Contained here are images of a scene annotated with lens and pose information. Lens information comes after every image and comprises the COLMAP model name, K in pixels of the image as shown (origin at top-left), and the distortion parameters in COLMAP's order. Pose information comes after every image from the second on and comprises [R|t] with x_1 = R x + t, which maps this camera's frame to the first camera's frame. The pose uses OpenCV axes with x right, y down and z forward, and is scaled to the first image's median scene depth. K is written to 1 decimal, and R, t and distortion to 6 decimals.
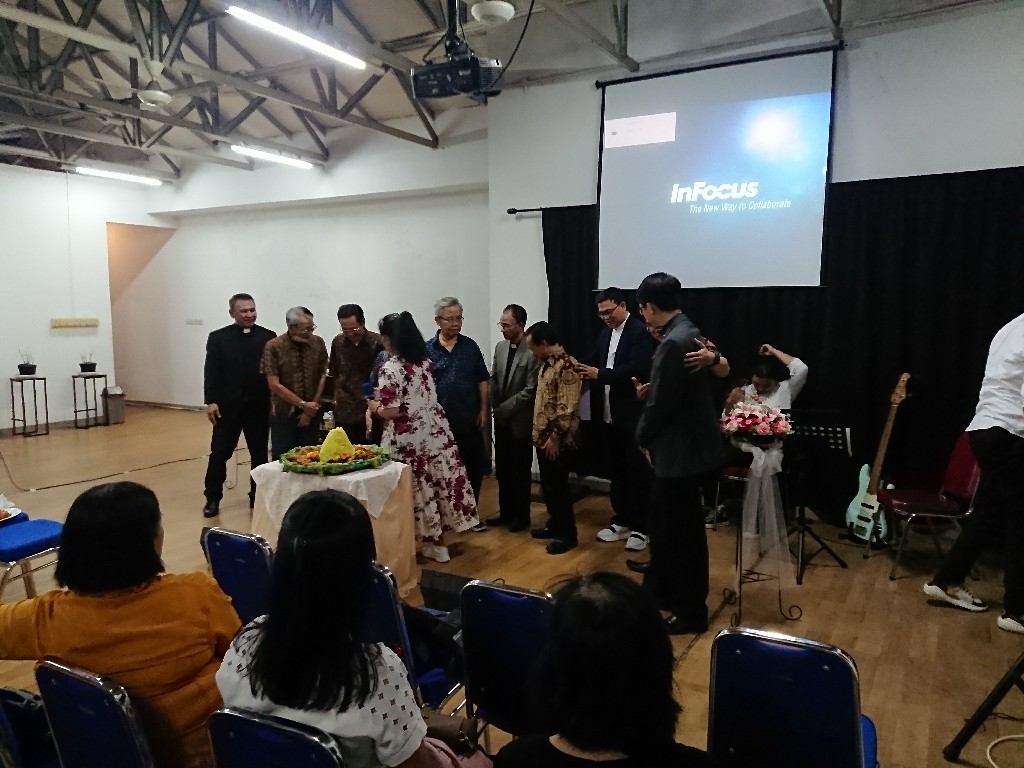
lens RADIAL K [[743.7, 0, 512.9], [0, 743.7, 384.2], [0, 0, 1]] dist [0.195610, -0.296711]
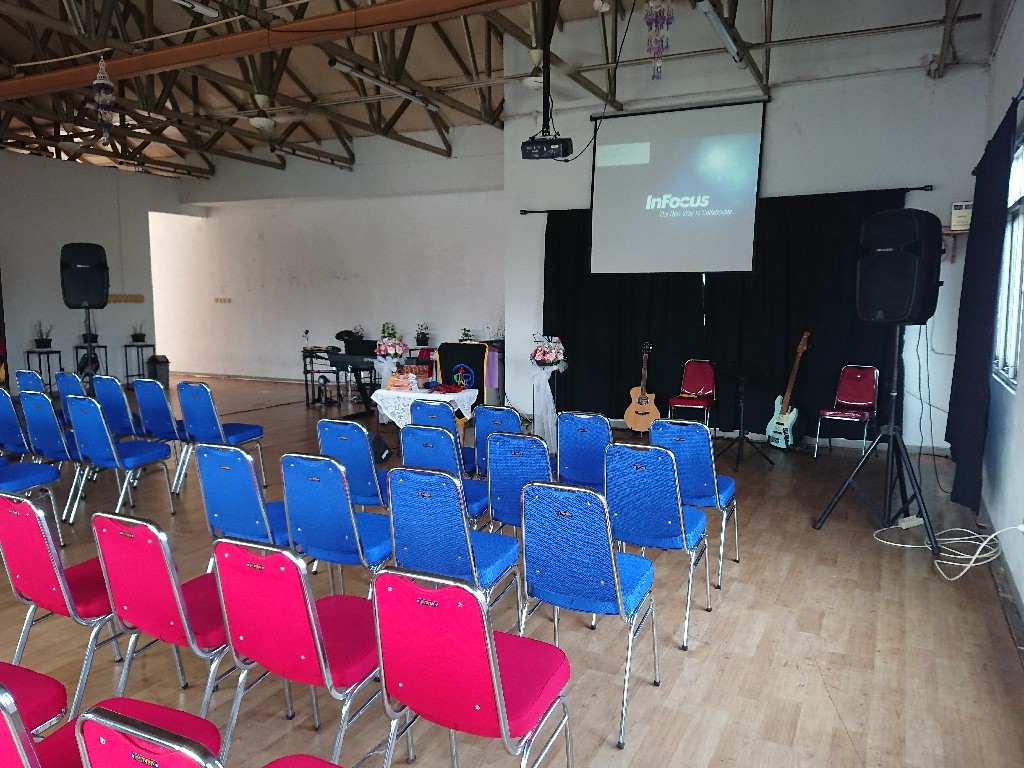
lens RADIAL K [[747.0, 0, 513.0], [0, 747.0, 384.5], [0, 0, 1]] dist [0.191678, -0.301367]
pose [[0.998456, 0.005014, 0.055314, -0.103930], [-0.005629, 0.999924, 0.010984, 0.060870], [-0.055255, -0.011278, 0.998409, -0.348653]]
